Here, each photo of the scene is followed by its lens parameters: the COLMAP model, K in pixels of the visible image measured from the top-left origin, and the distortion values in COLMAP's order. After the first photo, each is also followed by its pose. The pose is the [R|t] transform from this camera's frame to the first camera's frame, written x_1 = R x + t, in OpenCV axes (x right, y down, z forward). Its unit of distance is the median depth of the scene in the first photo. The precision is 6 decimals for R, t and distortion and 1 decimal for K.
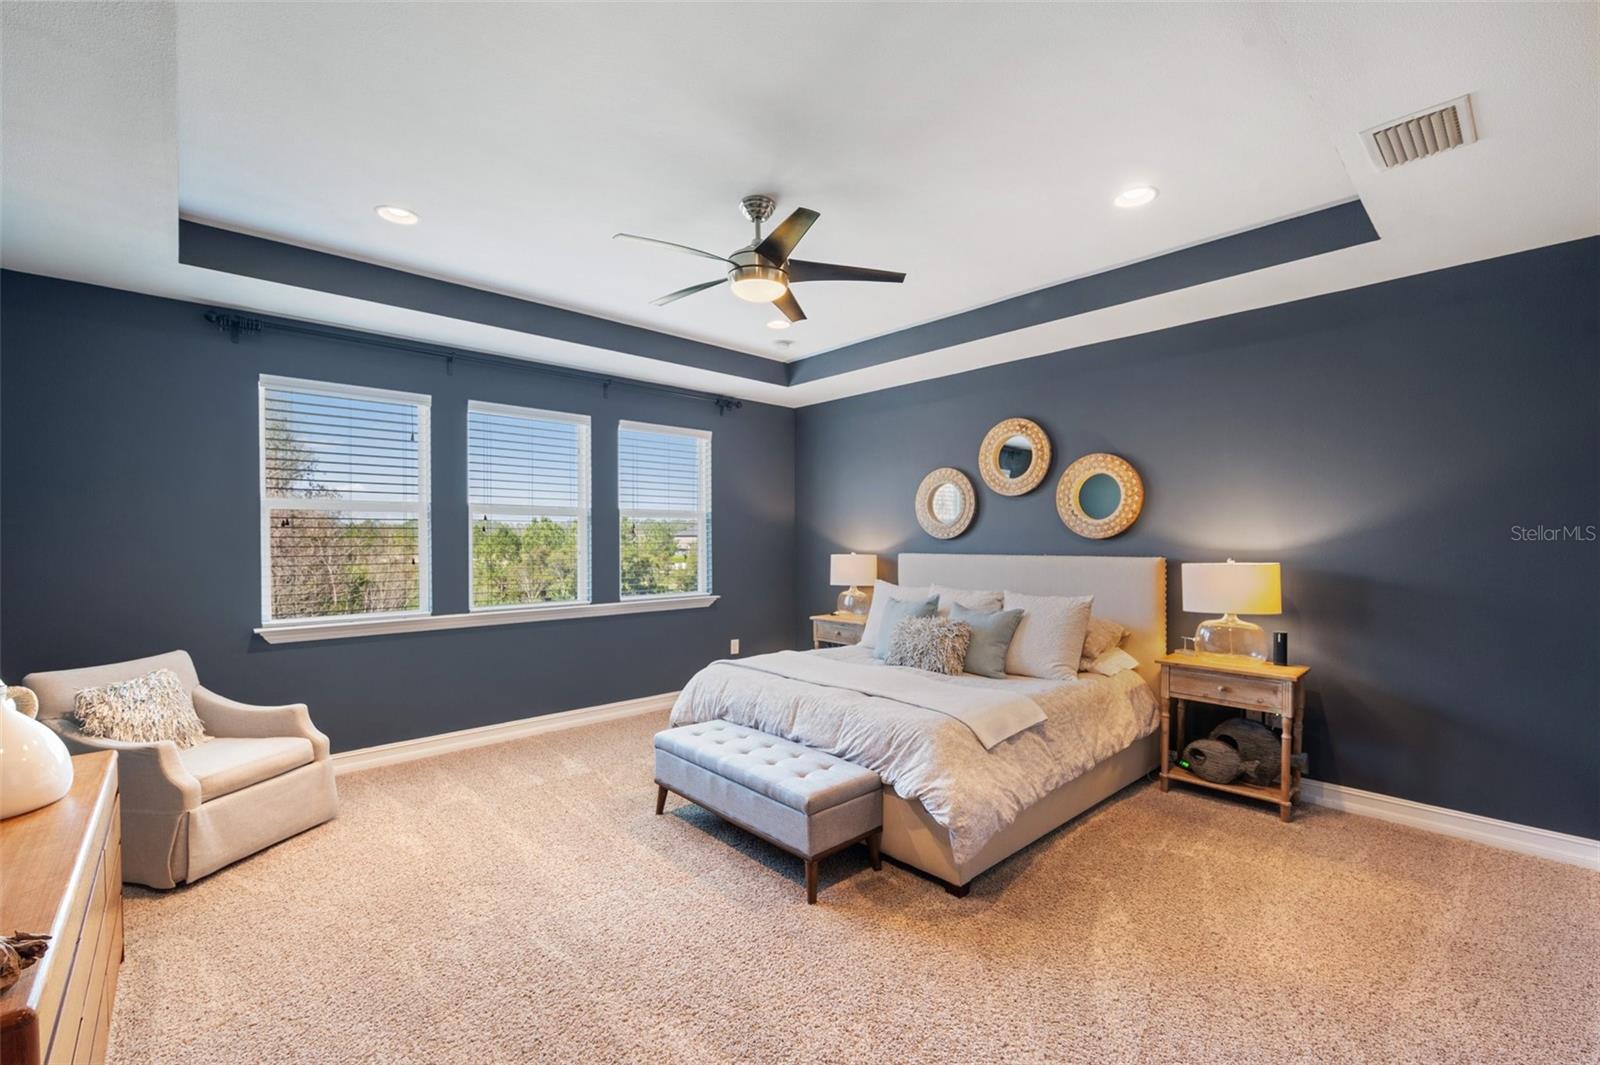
lens RADIAL K [[675.6, 0, 800.6], [0, 675.6, 539.8], [0, 0, 1]] dist [-0.001237, -0.000067]
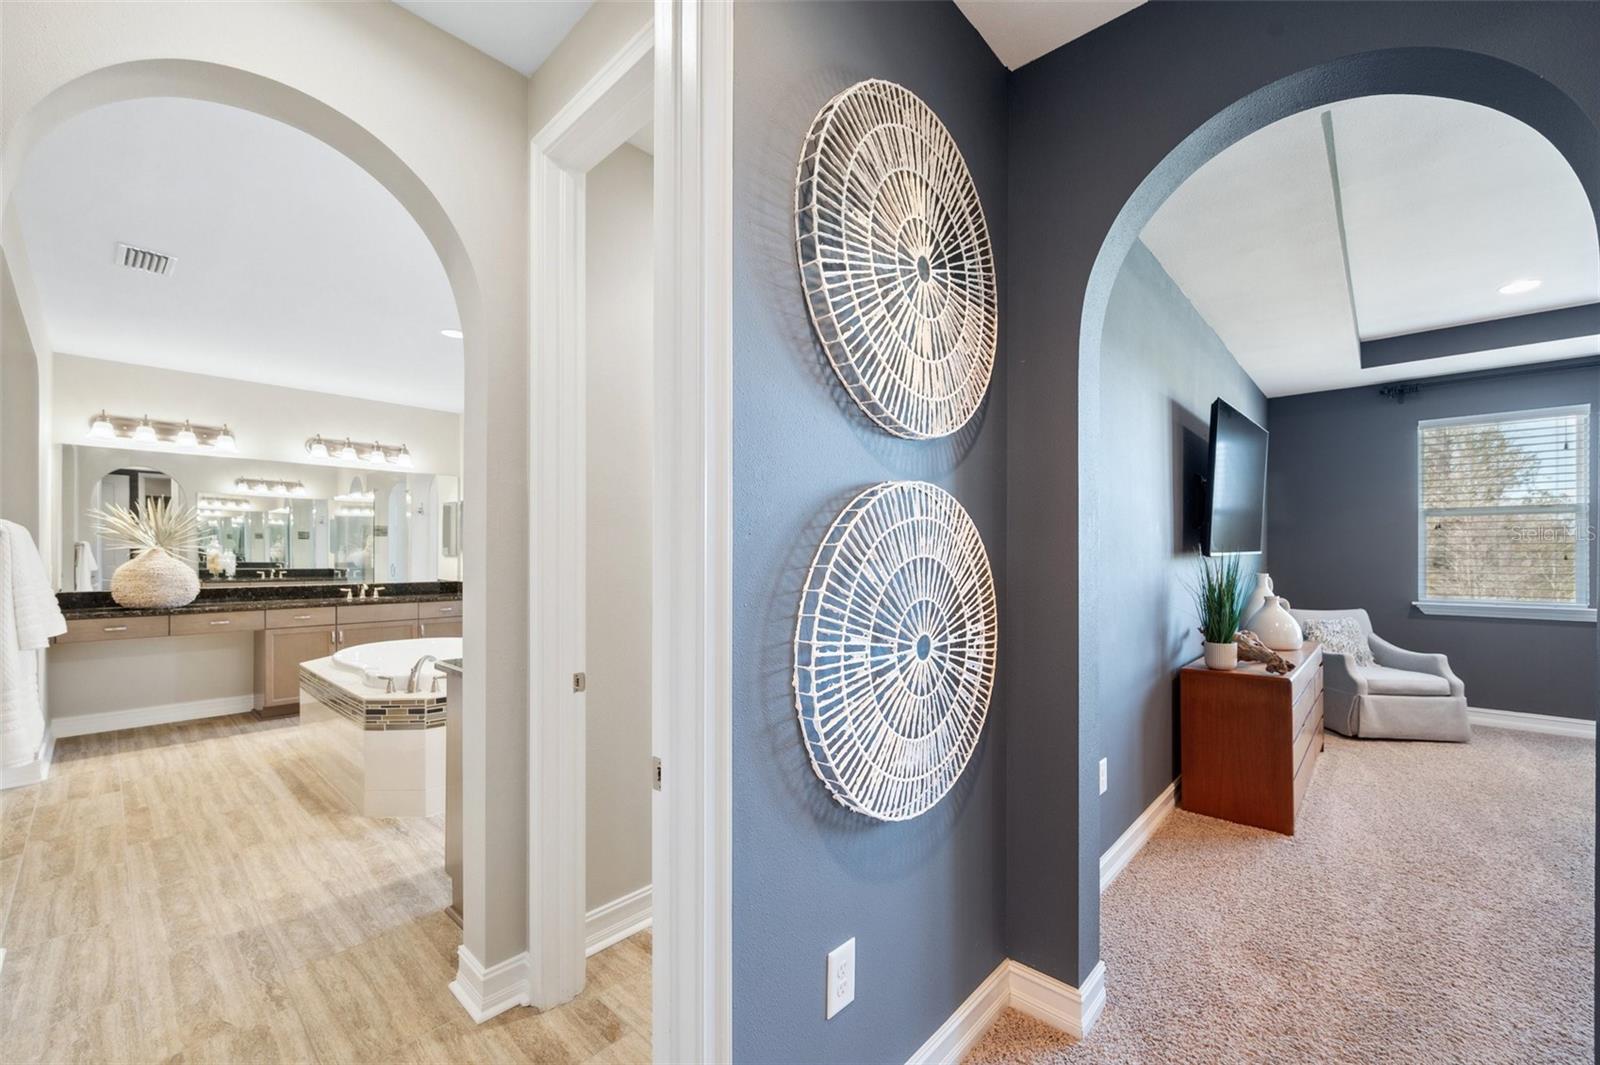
lens RADIAL K [[642.8, 0, 816.3], [0, 642.8, 555.7], [0, 0, 1]] dist [-0.001572, 0.000112]
pose [[0.098388, 0.006232, -0.995129, 0.459591], [-0.009415, 0.999941, 0.005331, 0.044772], [0.995104, 0.008845, 0.098441, -0.427605]]
